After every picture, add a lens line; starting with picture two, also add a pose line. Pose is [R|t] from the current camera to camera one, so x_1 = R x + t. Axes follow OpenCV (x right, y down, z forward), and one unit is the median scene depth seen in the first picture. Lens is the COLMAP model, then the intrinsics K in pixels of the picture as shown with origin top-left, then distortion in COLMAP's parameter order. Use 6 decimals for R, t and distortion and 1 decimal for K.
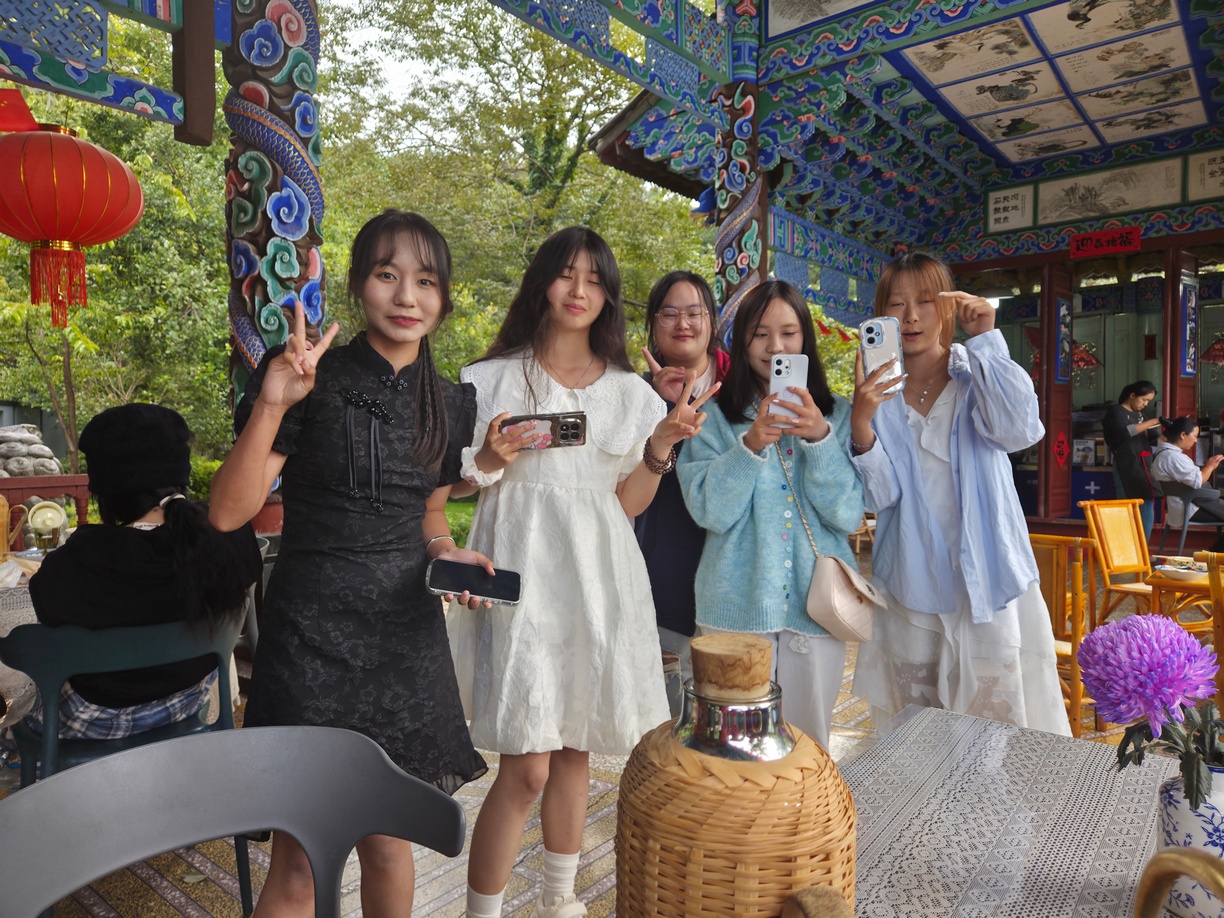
lens RADIAL K [[820.6, 0, 605.2], [0, 820.6, 464.1], [0, 0, 1]] dist [0.072975, -0.061089]
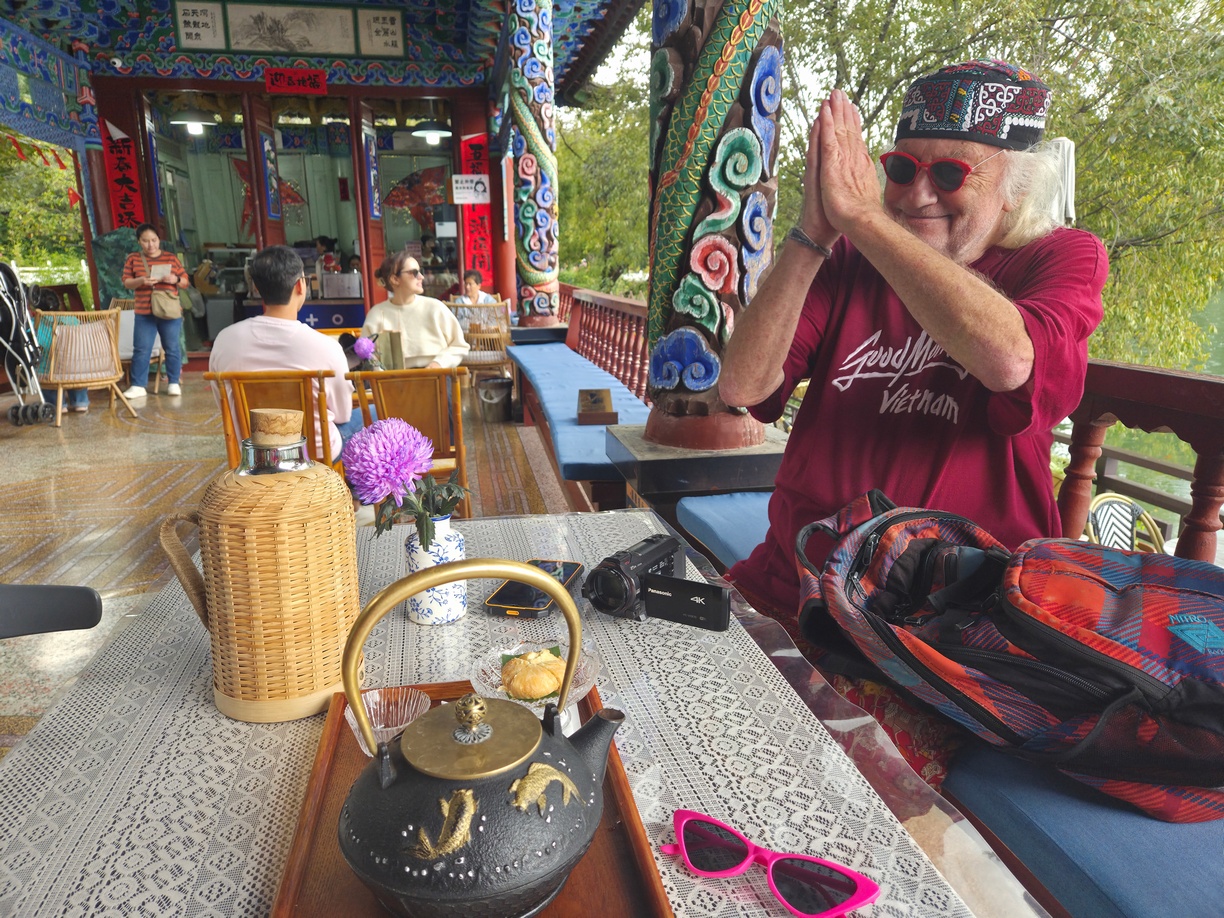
lens RADIAL K [[817.4, 0, 612.0], [0, 817.4, 459.0], [0, 0, 1]] dist [0.053823, -0.049801]
pose [[0.639432, -0.174289, 0.748832, -0.008623], [0.029453, 0.978805, 0.202665, -0.000608], [-0.768283, -0.107536, 0.631013, -0.007635]]
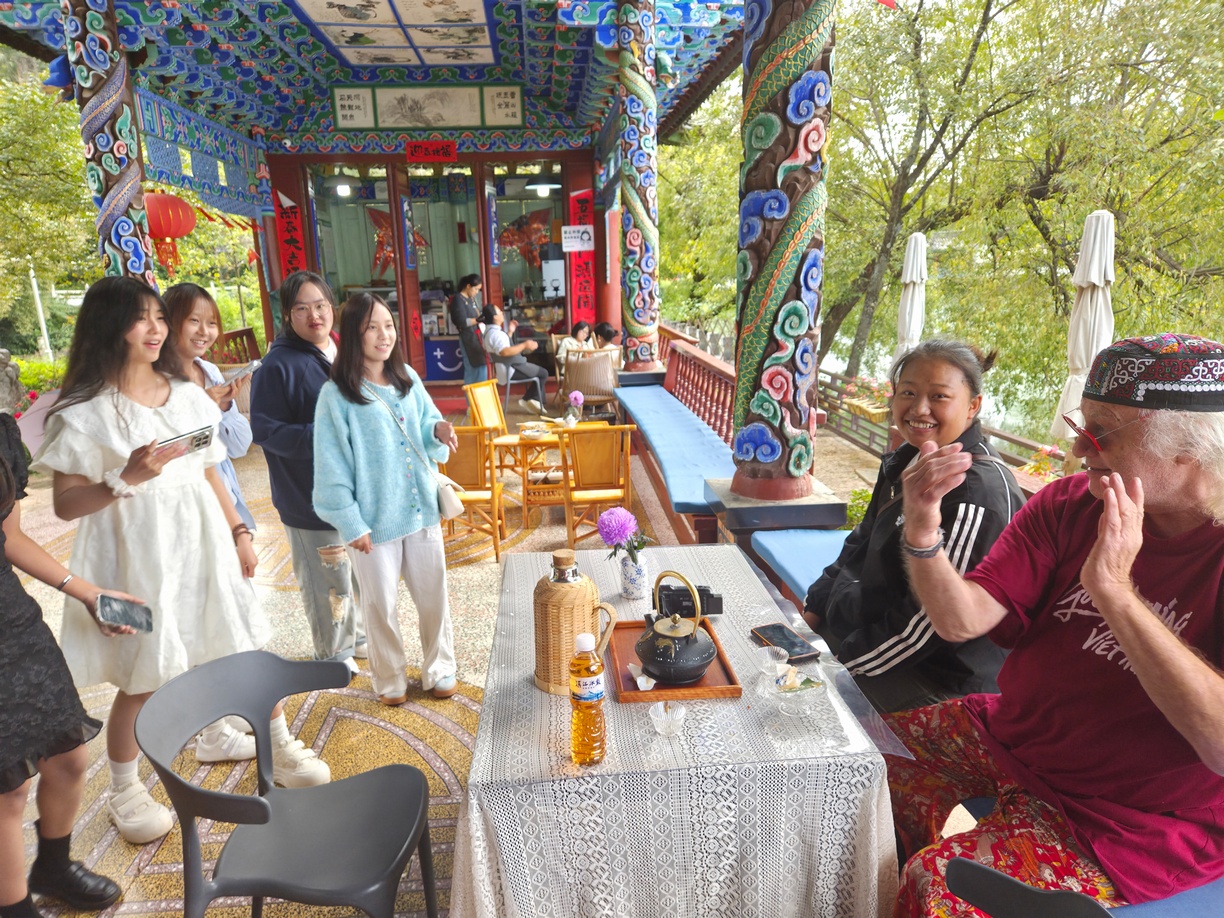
lens RADIAL K [[820.6, 0, 605.2], [0, 820.6, 464.1], [0, 0, 1]] dist [0.072975, -0.061089]
pose [[0.719992, -0.166954, 0.673601, -0.124899], [0.043149, 0.979522, 0.196657, -0.051827], [-0.692640, -0.112527, 0.712452, -0.097662]]
